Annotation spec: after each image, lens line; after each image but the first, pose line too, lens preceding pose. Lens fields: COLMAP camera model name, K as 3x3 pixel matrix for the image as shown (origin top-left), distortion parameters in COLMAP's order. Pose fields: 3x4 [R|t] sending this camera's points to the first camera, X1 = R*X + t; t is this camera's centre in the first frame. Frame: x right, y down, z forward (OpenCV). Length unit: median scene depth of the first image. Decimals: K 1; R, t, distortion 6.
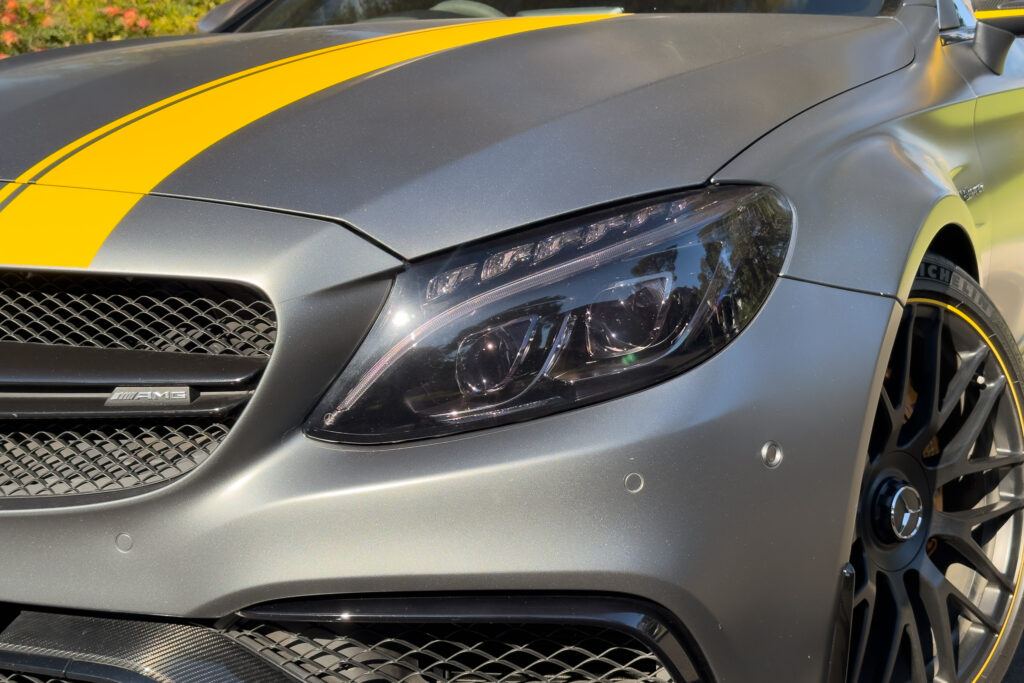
lens RADIAL K [[1420.4, 0, 510.4], [0, 1420.4, 331.2], [0, 0, 1]] dist [0.102877, 0.000000]
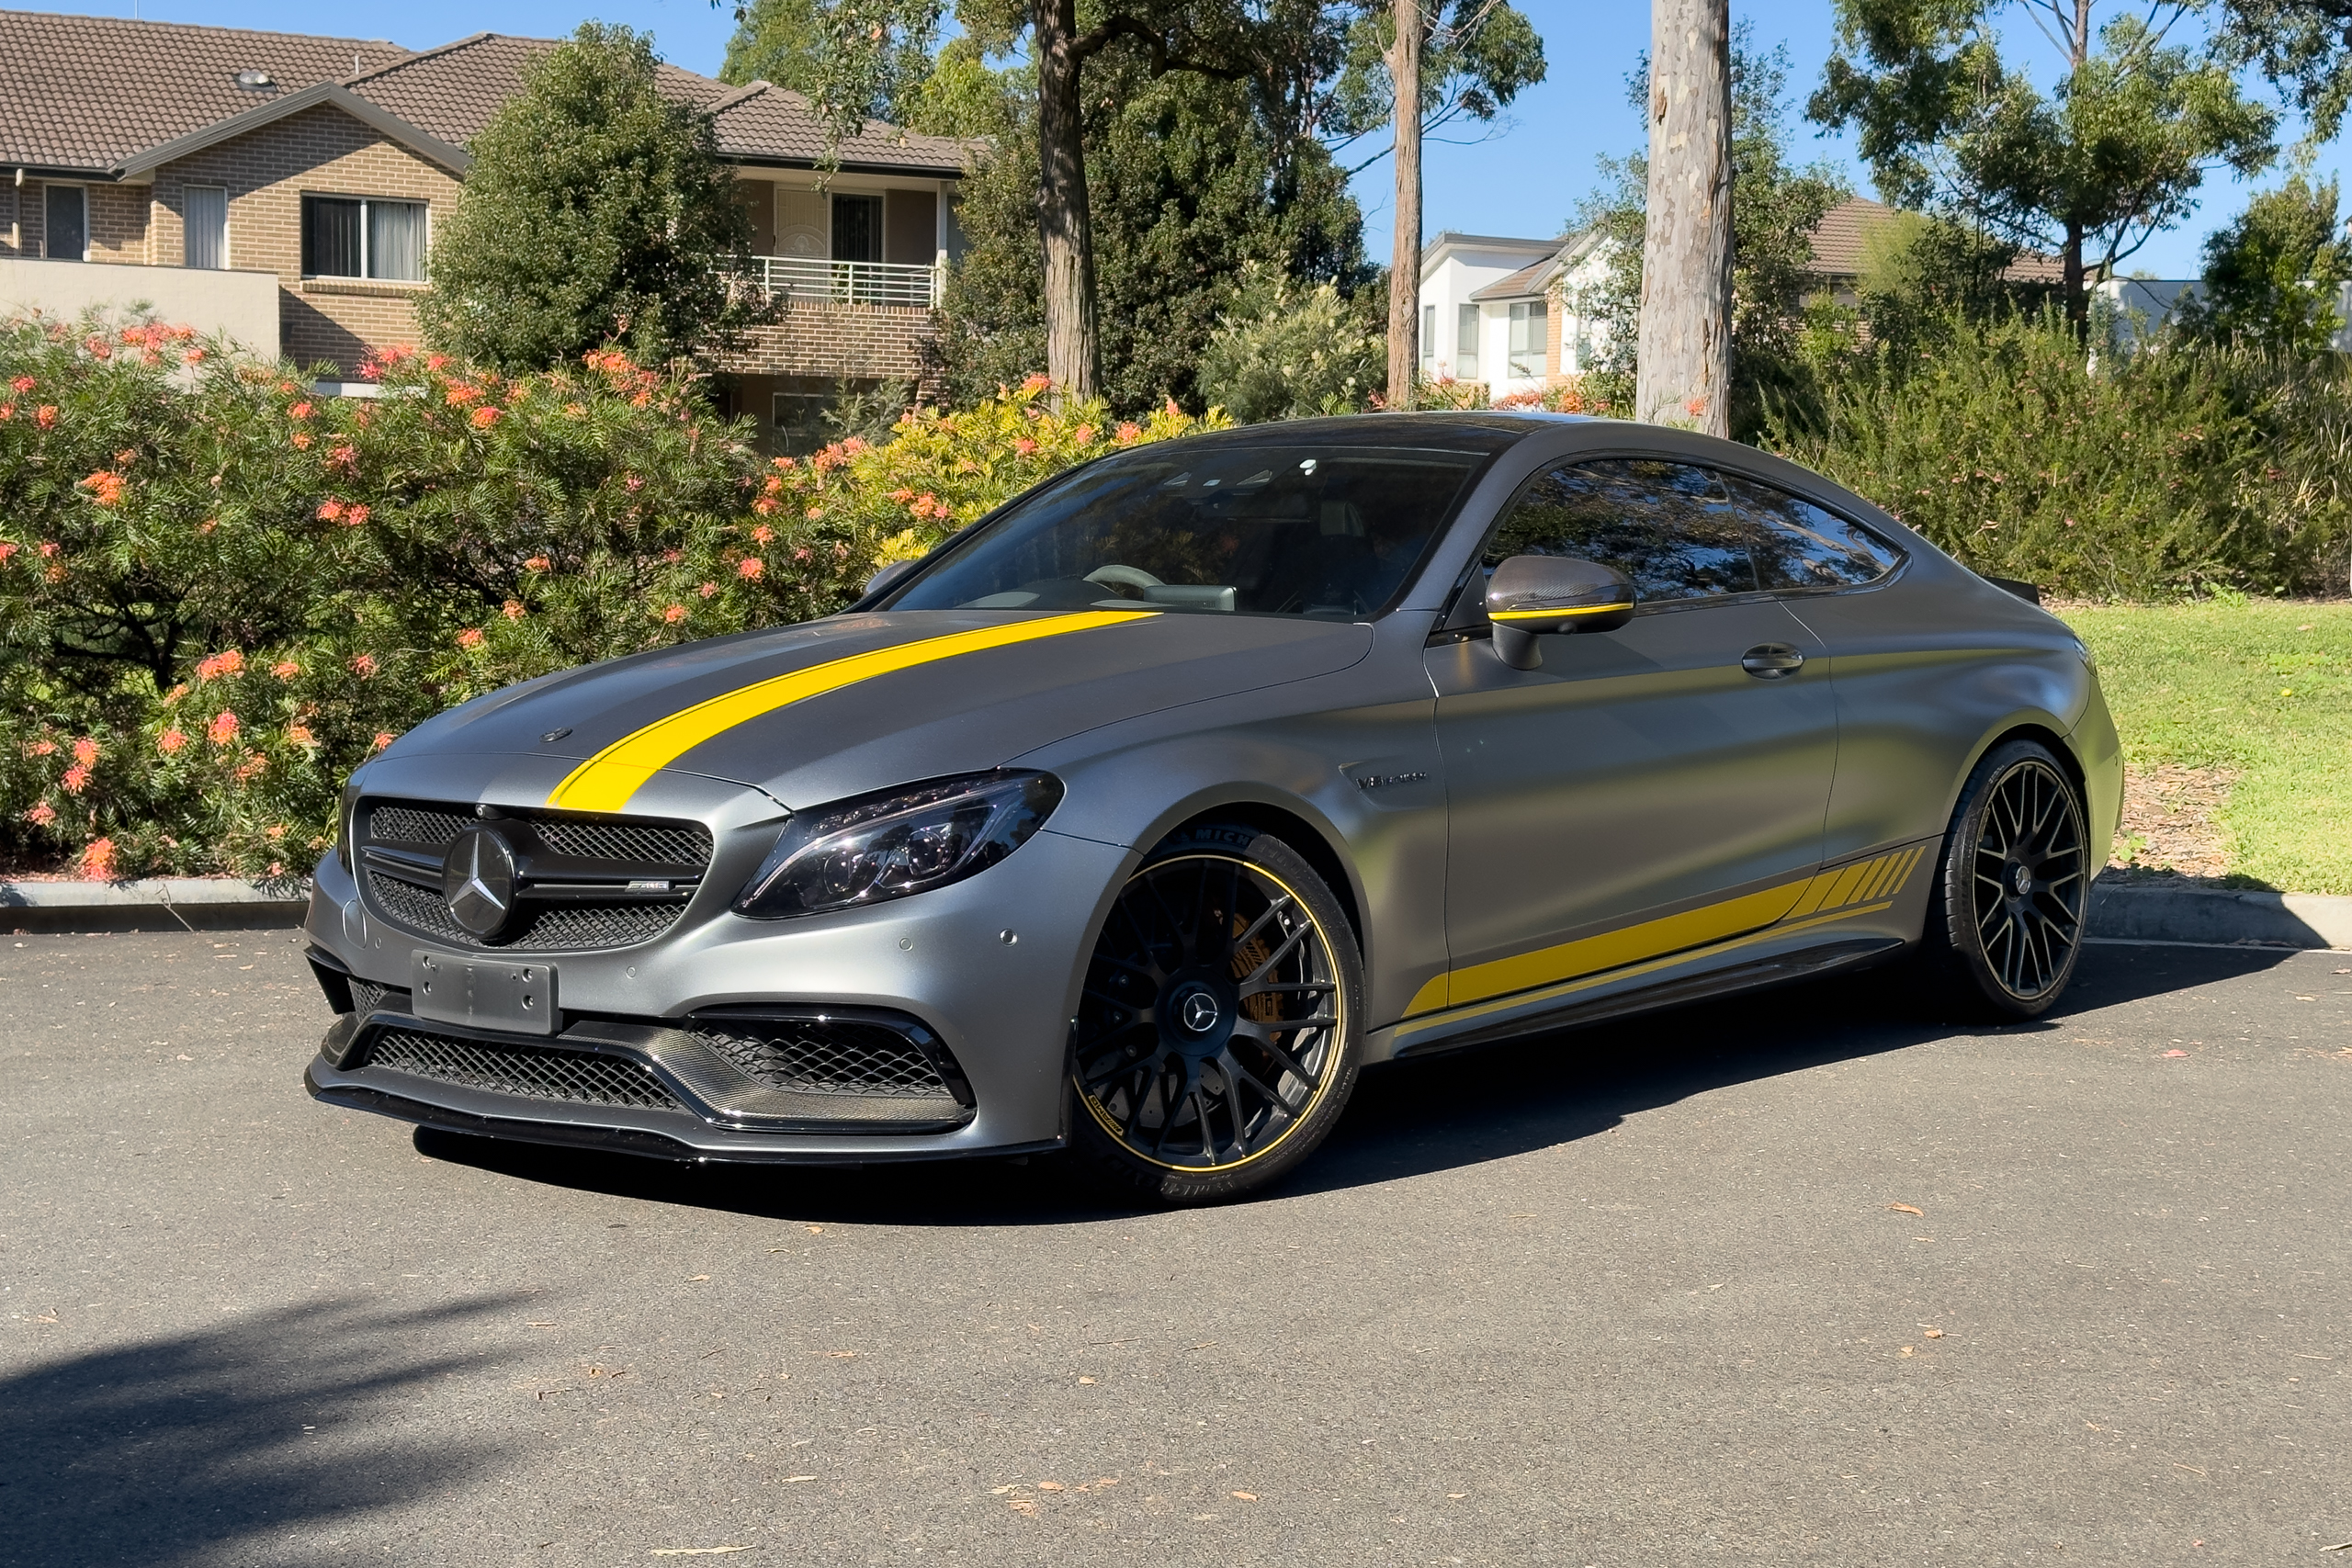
lens RADIAL K [[3262.1, 0, 1172.9], [0, 3262.1, 800.1], [0, 0, 1]] dist [0.102877, 0.000000]
pose [[0.966674, 0.023618, -0.254918, 1.303324], [-0.044108, 0.996210, -0.074963, 0.200356], [0.252181, 0.083708, 0.964053, -2.534482]]
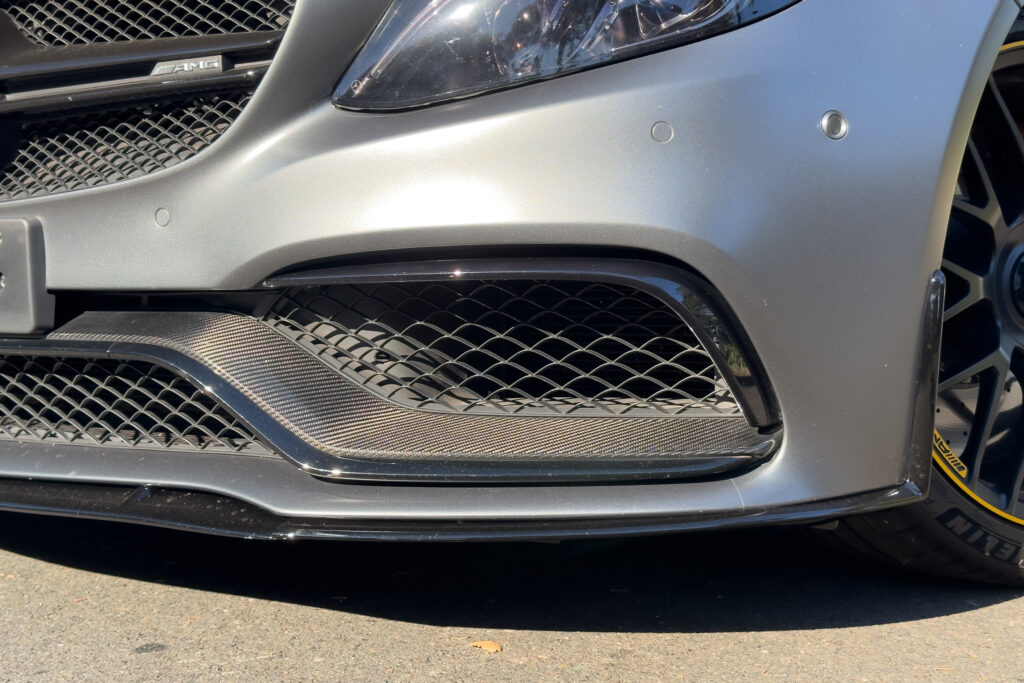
lens RADIAL K [[1420.4, 0, 517.7], [0, 1420.4, 337.4], [0, 0, 1]] dist [0.102877, 0.000000]
pose [[0.976266, 0.003351, -0.216548, 0.183885], [-0.018650, 0.997467, -0.068644, 0.285716], [0.215770, 0.071053, 0.973856, 0.084219]]
